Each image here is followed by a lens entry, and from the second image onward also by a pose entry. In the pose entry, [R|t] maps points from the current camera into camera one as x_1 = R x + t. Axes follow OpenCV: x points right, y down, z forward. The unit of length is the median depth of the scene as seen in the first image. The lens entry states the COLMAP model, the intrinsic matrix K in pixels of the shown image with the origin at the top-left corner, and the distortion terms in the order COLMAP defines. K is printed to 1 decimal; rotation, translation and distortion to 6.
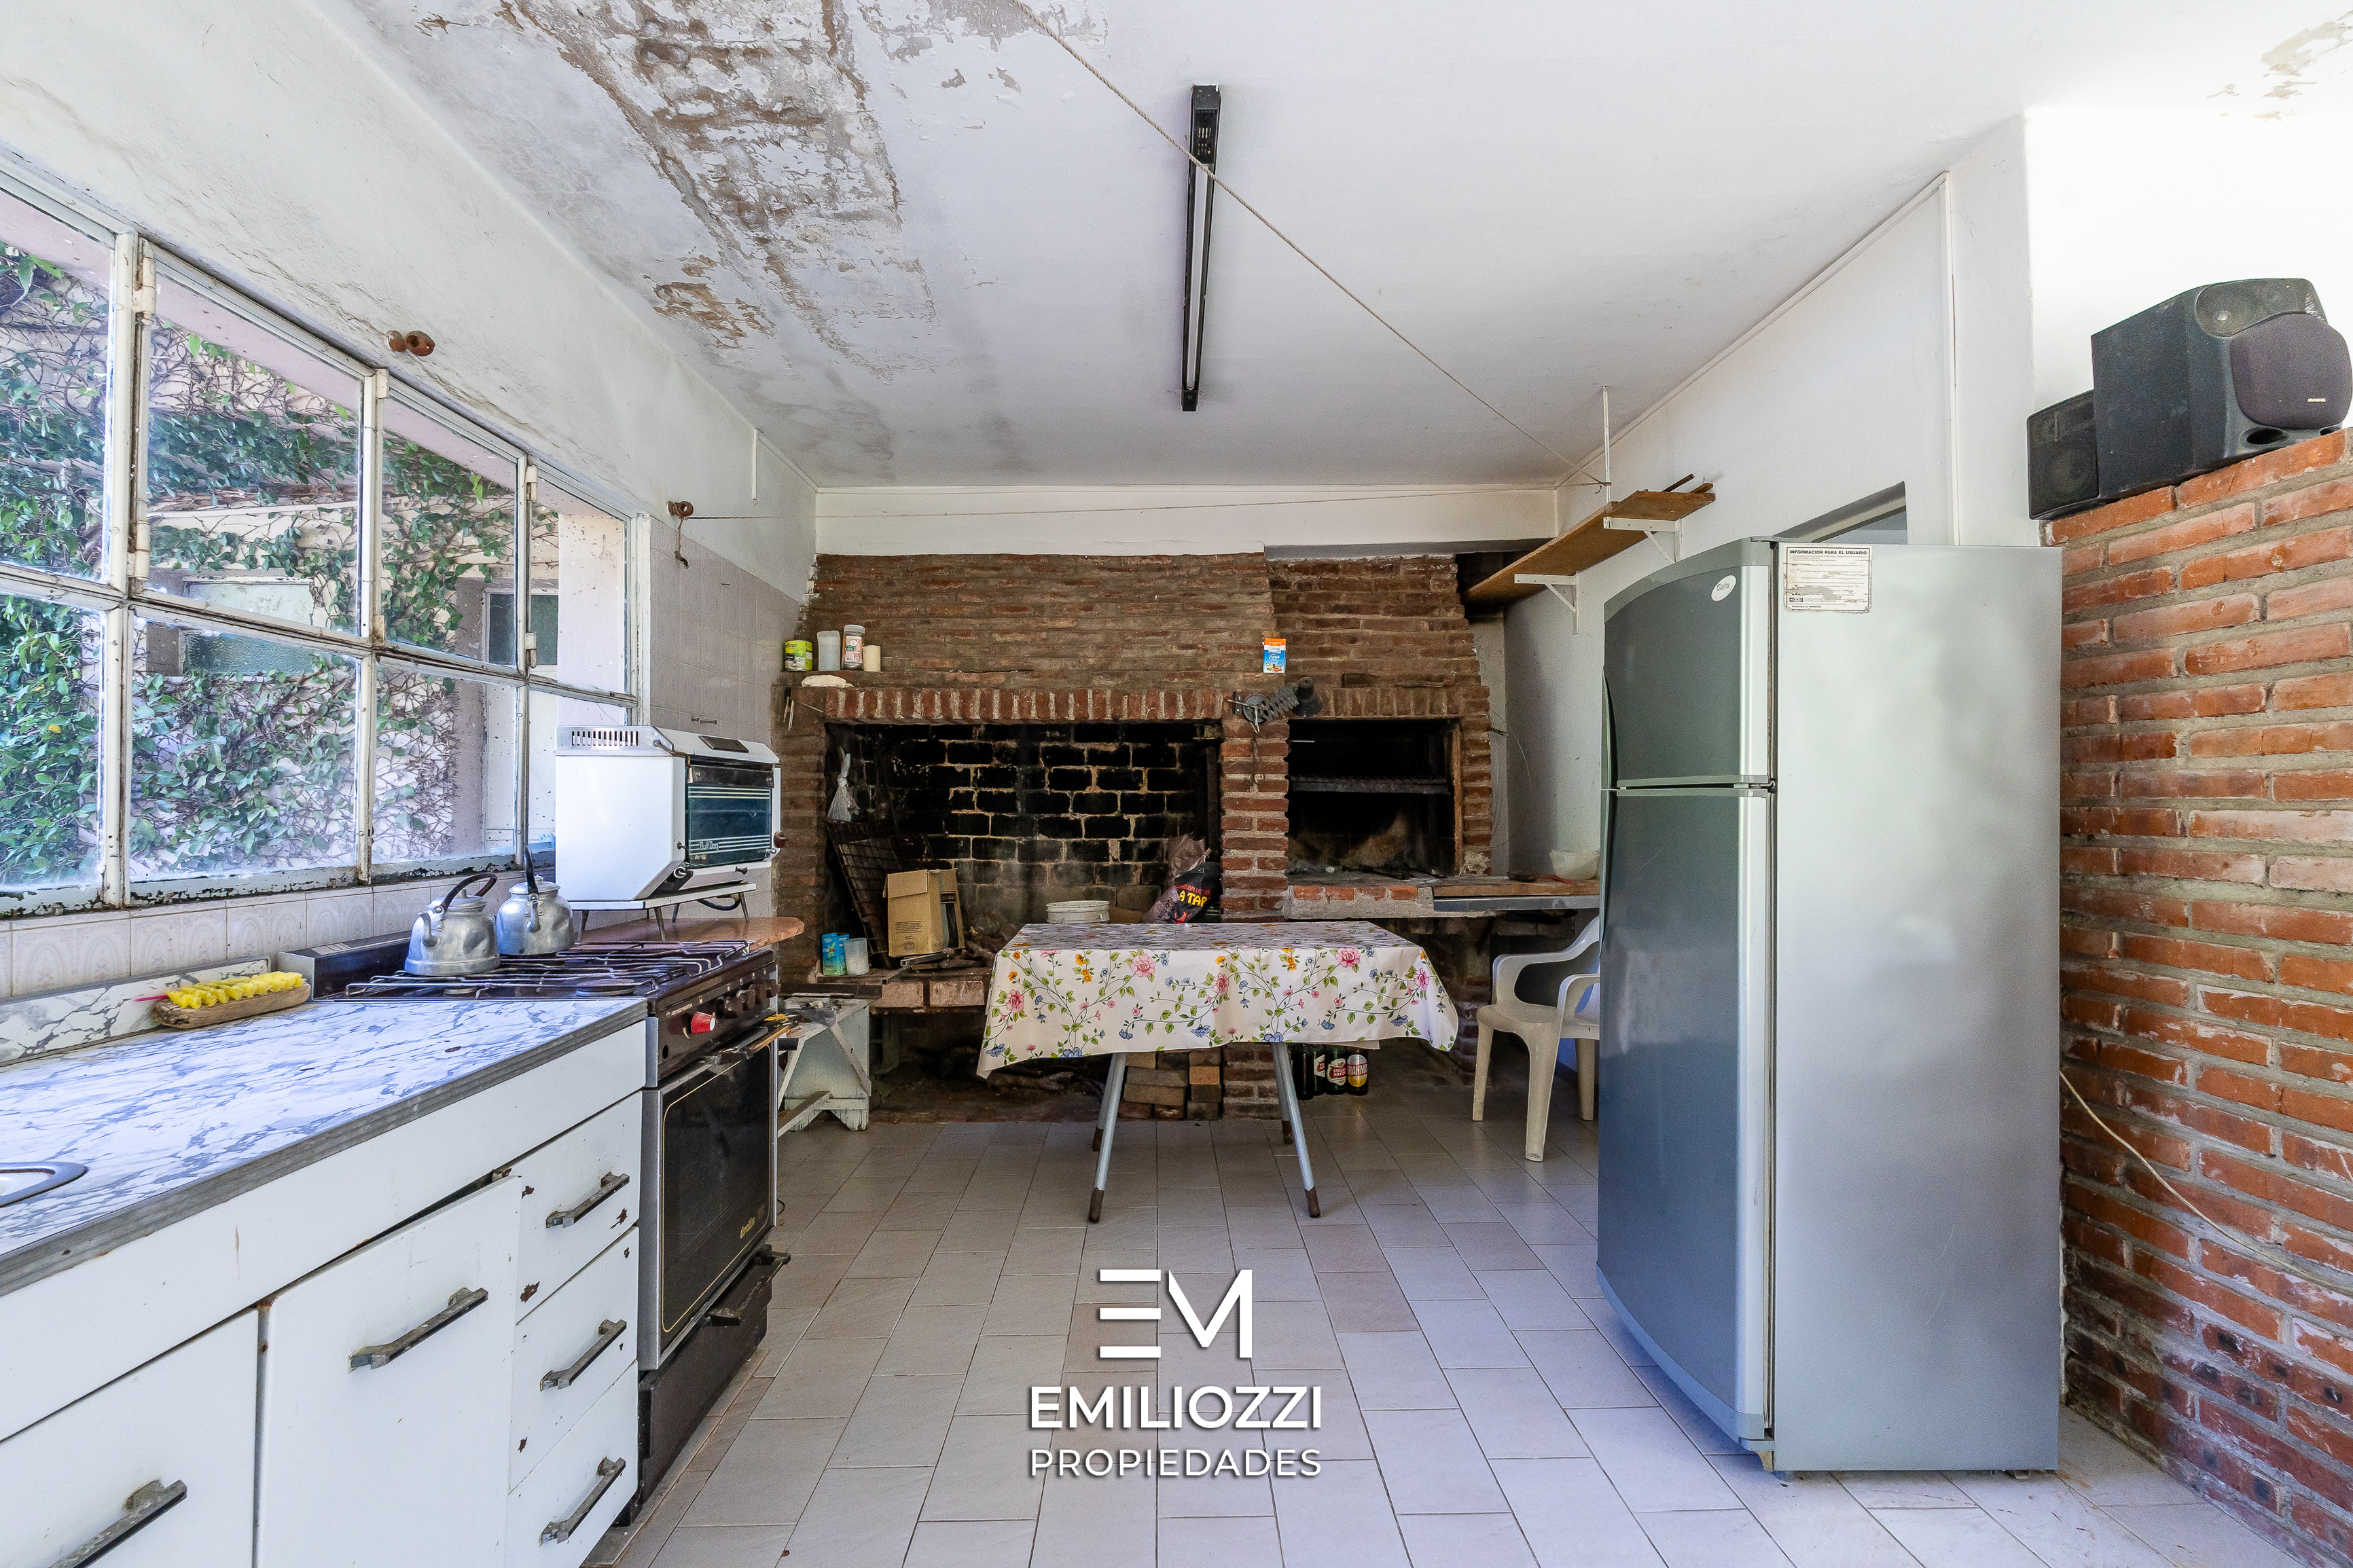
lens RADIAL K [[1065.6, 0, 1176.5], [0, 1065.6, 784.0], [0, 0, 1]] dist [-0.001593, 0.000009]
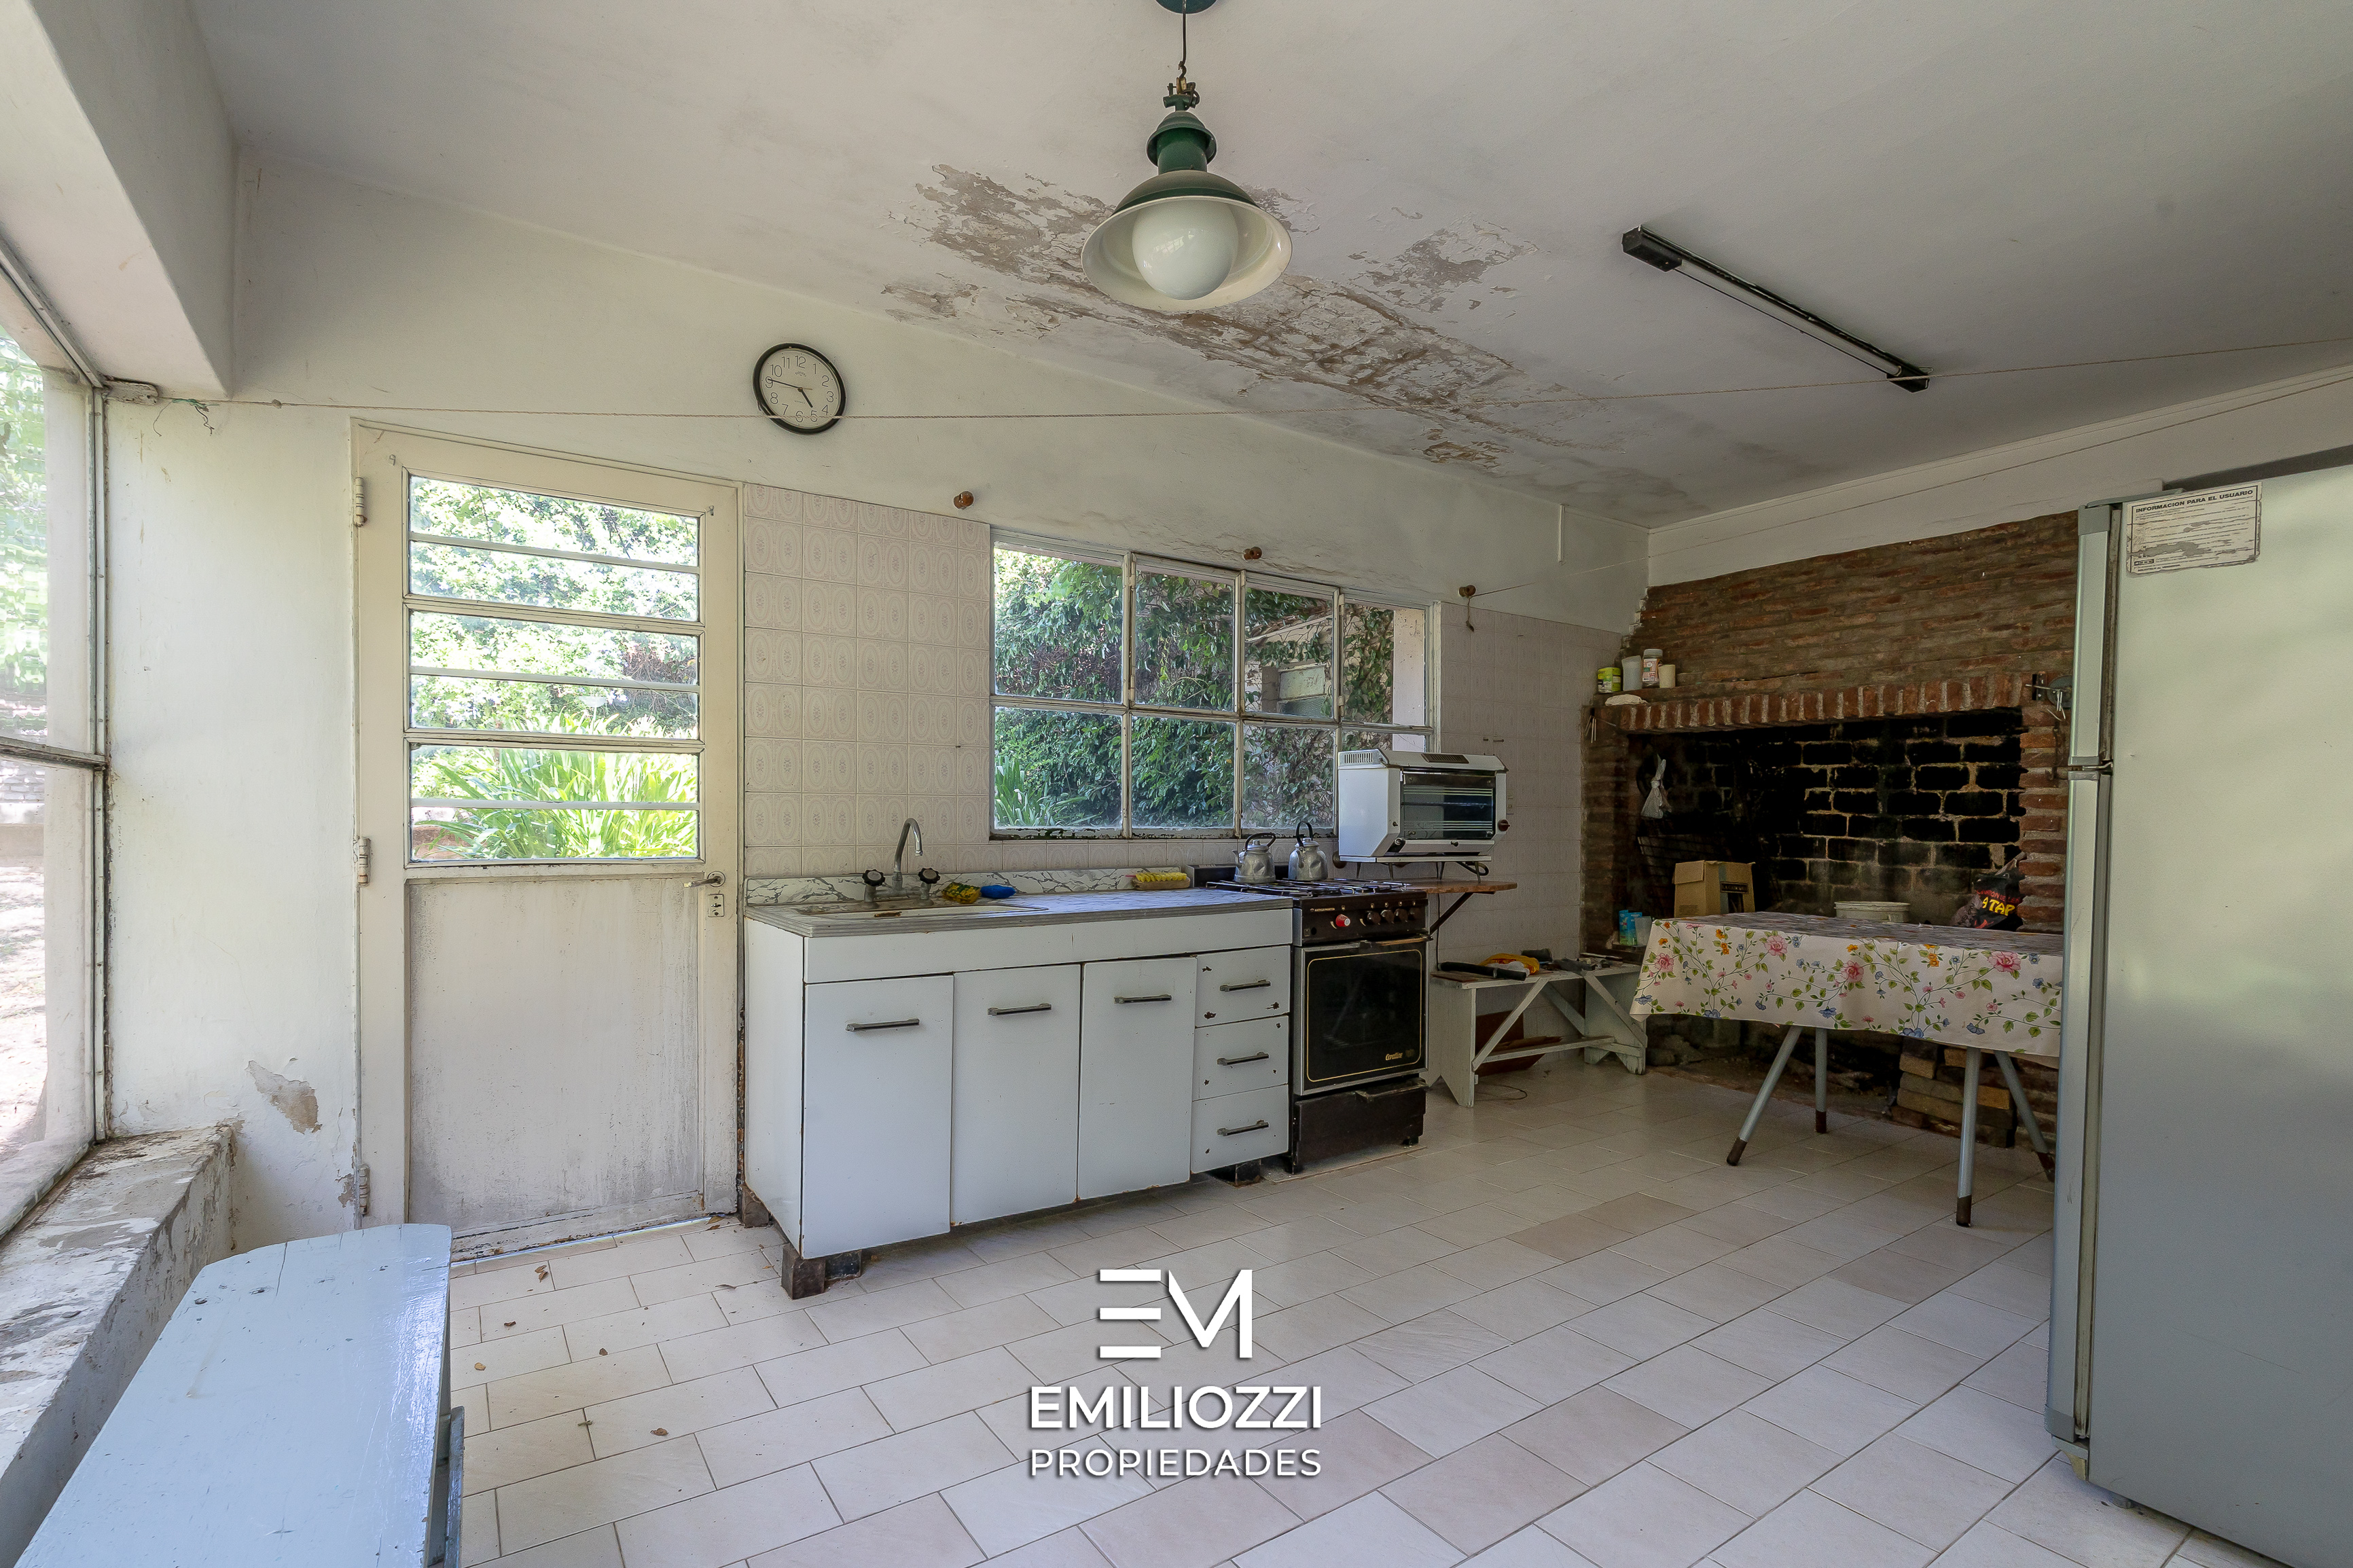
lens RADIAL K [[1080.3, 0, 1174.5], [0, 1080.3, 839.9], [0, 0, 1]] dist [-0.002165, -0.000443]
pose [[0.551625, 0.027040, -0.833654, 0.412021], [0.008826, 0.999229, 0.038251, 0.010123], [0.834045, -0.028458, 0.550962, -0.095396]]
